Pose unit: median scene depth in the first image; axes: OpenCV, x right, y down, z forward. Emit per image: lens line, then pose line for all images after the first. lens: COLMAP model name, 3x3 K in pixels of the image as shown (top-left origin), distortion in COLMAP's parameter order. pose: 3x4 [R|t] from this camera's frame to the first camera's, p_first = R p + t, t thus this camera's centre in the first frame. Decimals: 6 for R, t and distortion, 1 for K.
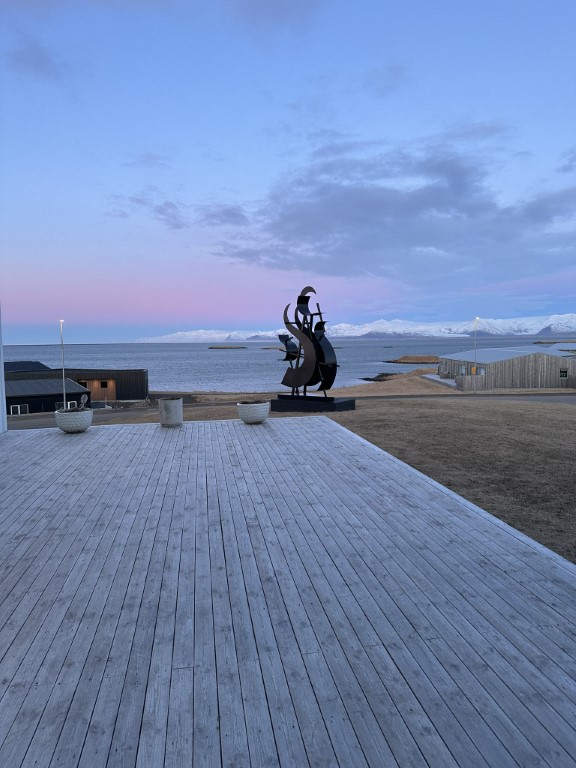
lens RADIAL K [[529.8, 0, 277.5], [0, 529.8, 407.5], [0, 0, 1]] dist [0.052059, 0.000201]
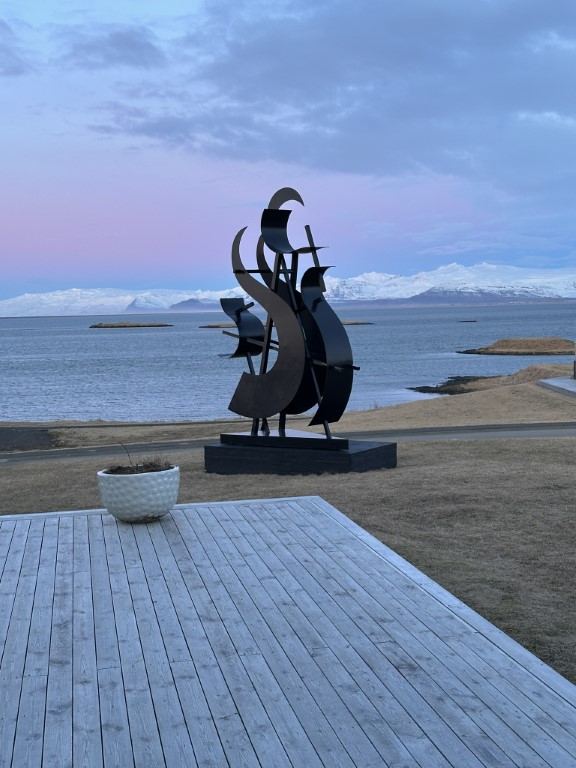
lens RADIAL K [[1341.1, 0, 288.1], [0, 1341.1, 383.9], [0, 0, 1]] dist [0.034046, 0.000000]
pose [[0.997342, -0.014972, 0.071311, -0.034078], [0.020143, 0.997176, -0.072348, 0.023570], [-0.070026, 0.073592, 0.994827, -0.161005]]
